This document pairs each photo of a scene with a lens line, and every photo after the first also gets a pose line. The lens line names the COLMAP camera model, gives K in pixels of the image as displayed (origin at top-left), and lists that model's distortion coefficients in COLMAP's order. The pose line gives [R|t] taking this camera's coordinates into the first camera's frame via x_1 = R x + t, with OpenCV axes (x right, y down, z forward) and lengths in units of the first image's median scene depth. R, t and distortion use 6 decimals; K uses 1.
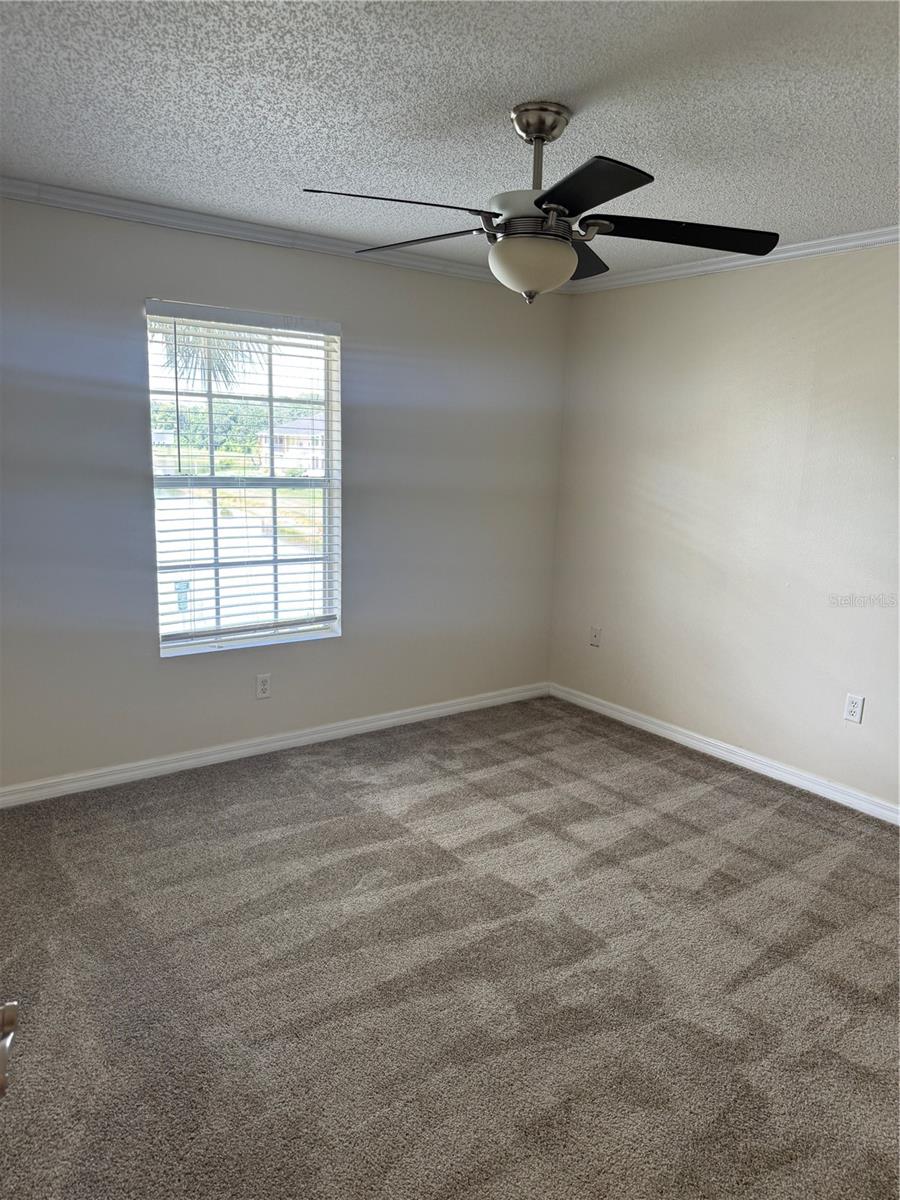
lens RADIAL K [[849.1, 0, 436.4], [0, 849.1, 590.3], [0, 0, 1]] dist [0.039904, -0.046096]
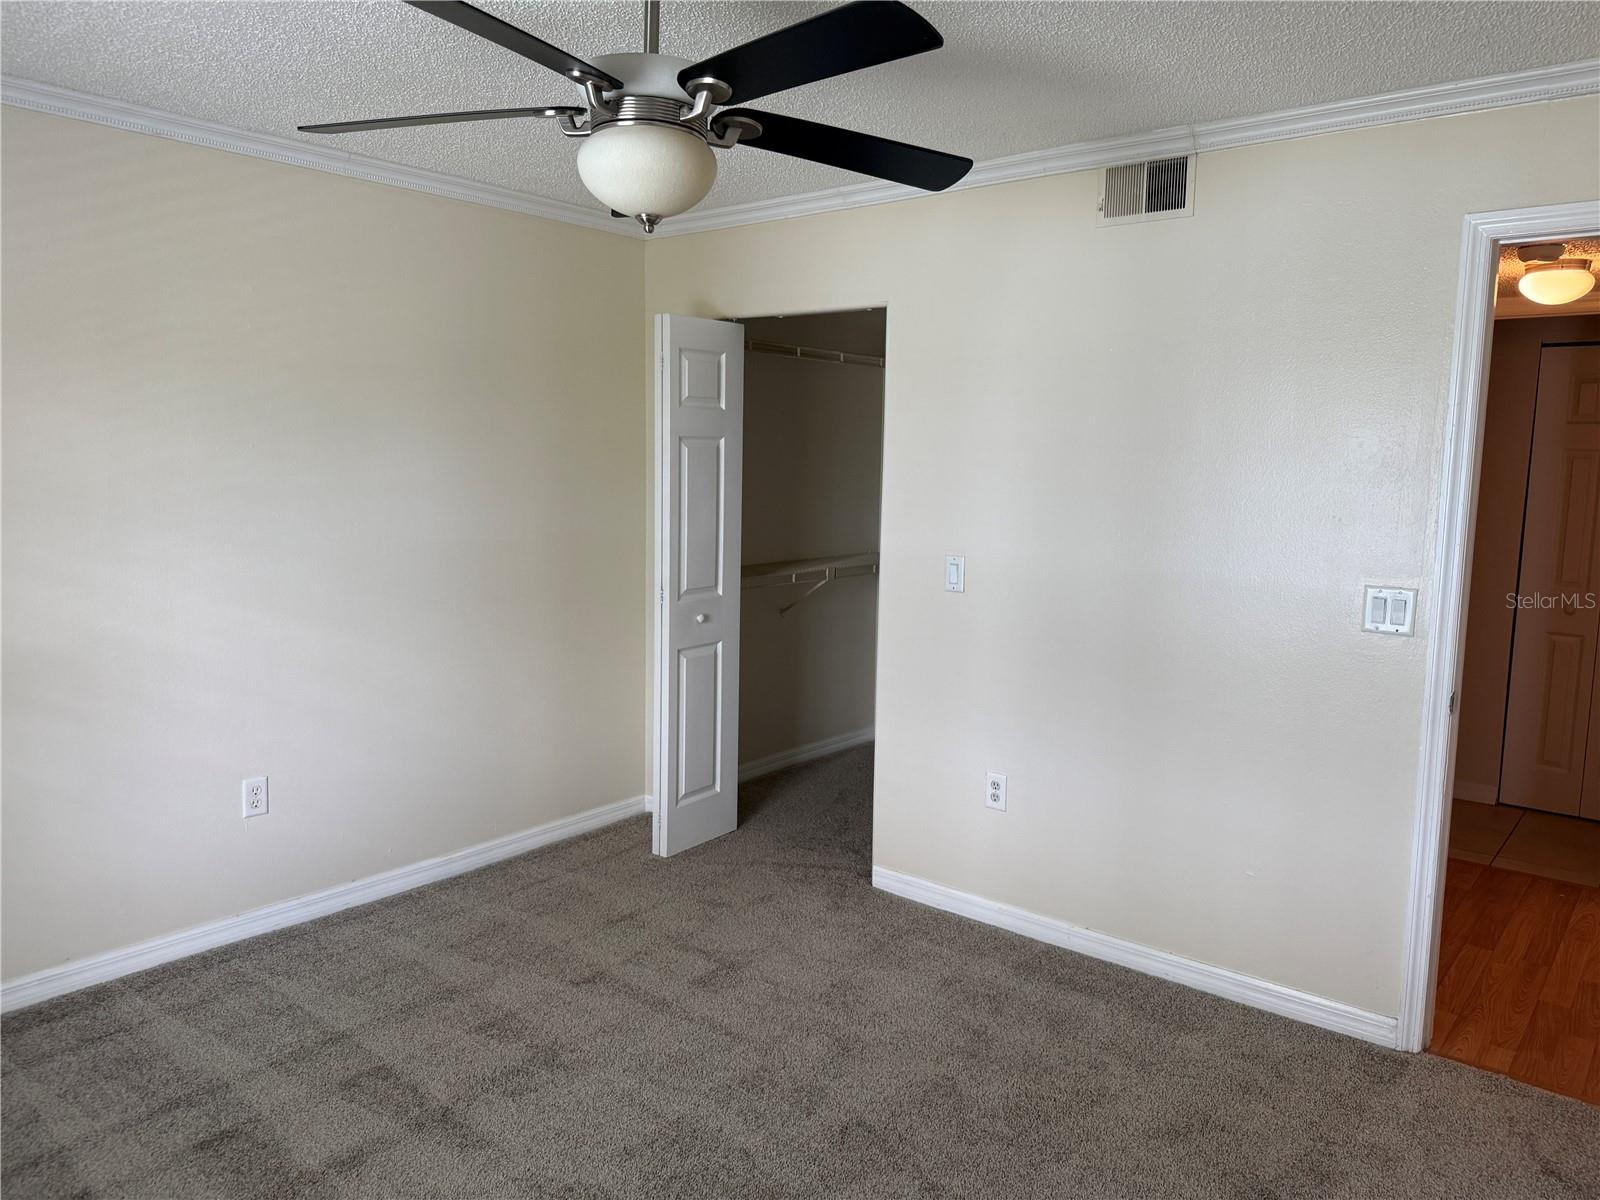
lens RADIAL K [[1122.1, 0, 795.4], [0, 1122.1, 593.8], [0, 0, 1]] dist [0.023211, -0.028203]
pose [[-0.237668, -0.141553, 0.960977, -0.530628], [0.156605, 0.970798, 0.181730, -0.134572], [-0.958639, 0.193685, -0.208559, 0.810509]]
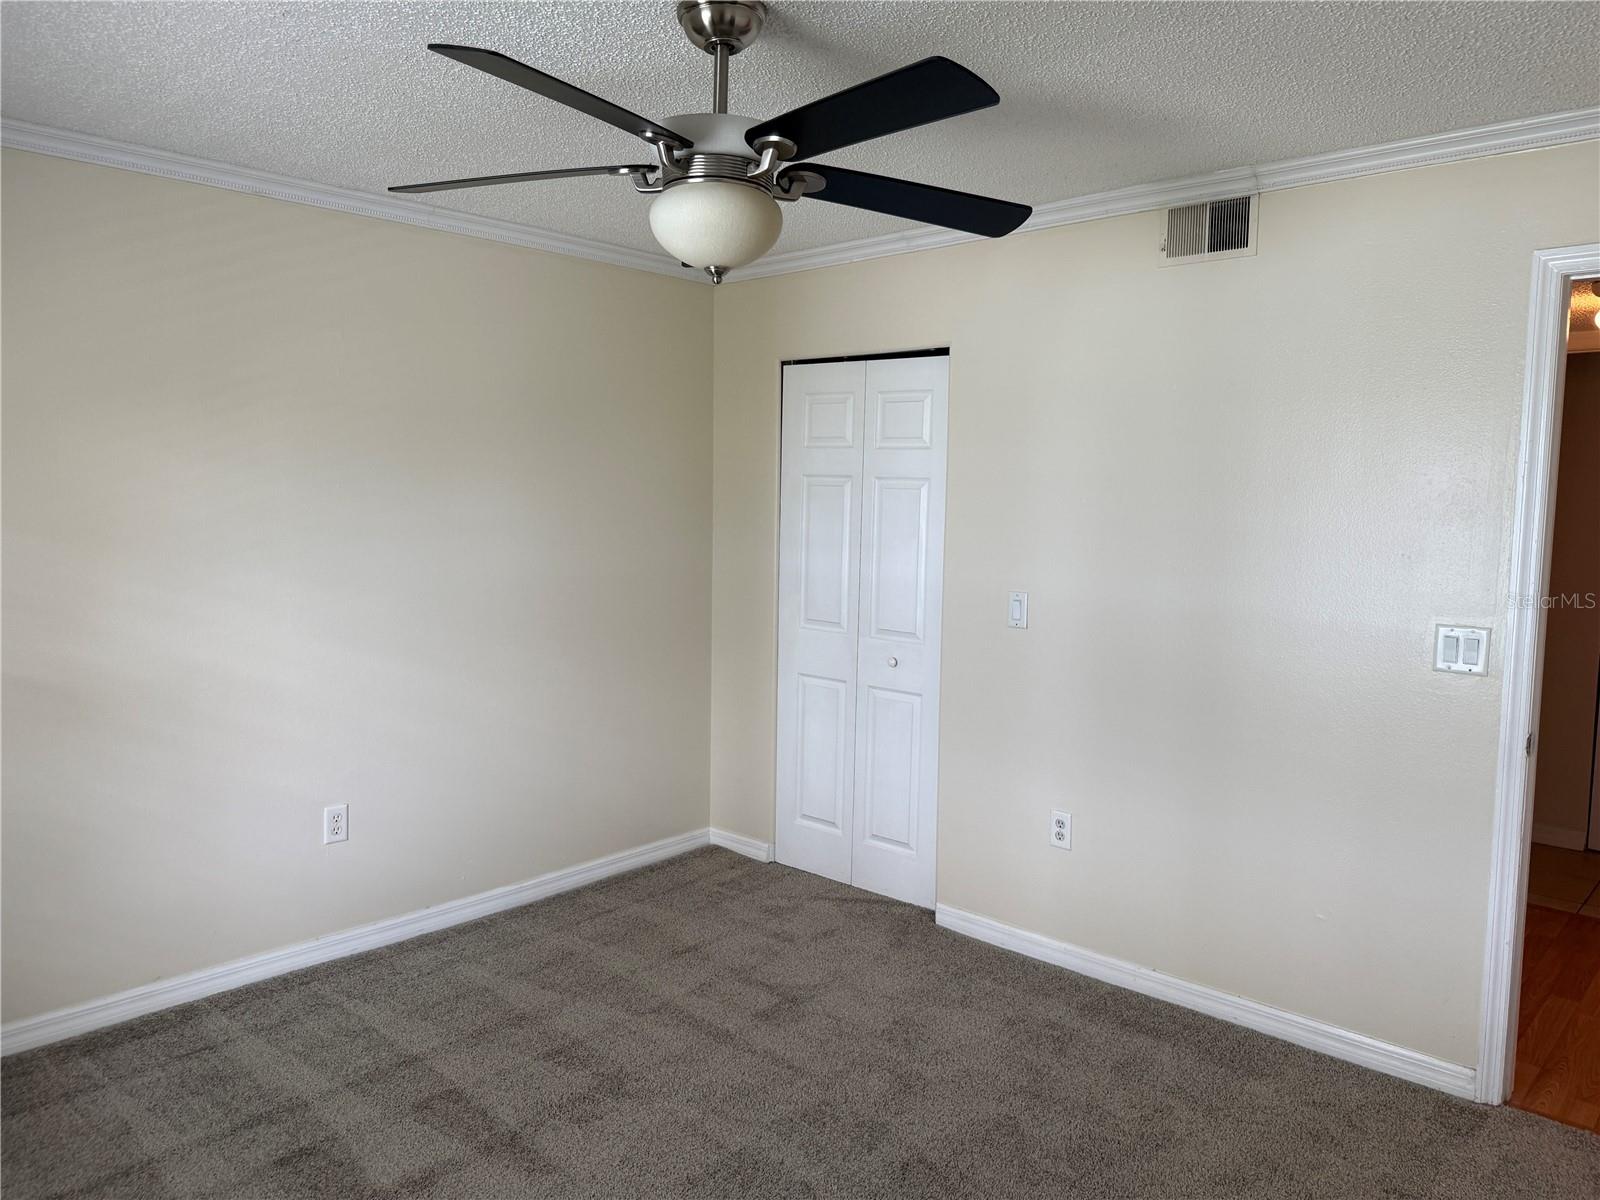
lens RADIAL K [[1132.2, 0, 789.0], [0, 1132.2, 590.6], [0, 0, 1]] dist [0.039904, -0.046096]
pose [[-0.173795, -0.109444, 0.978681, -0.554357], [0.164065, 0.976699, 0.138357, -0.138827], [-0.971019, 0.184613, -0.151790, 0.811644]]
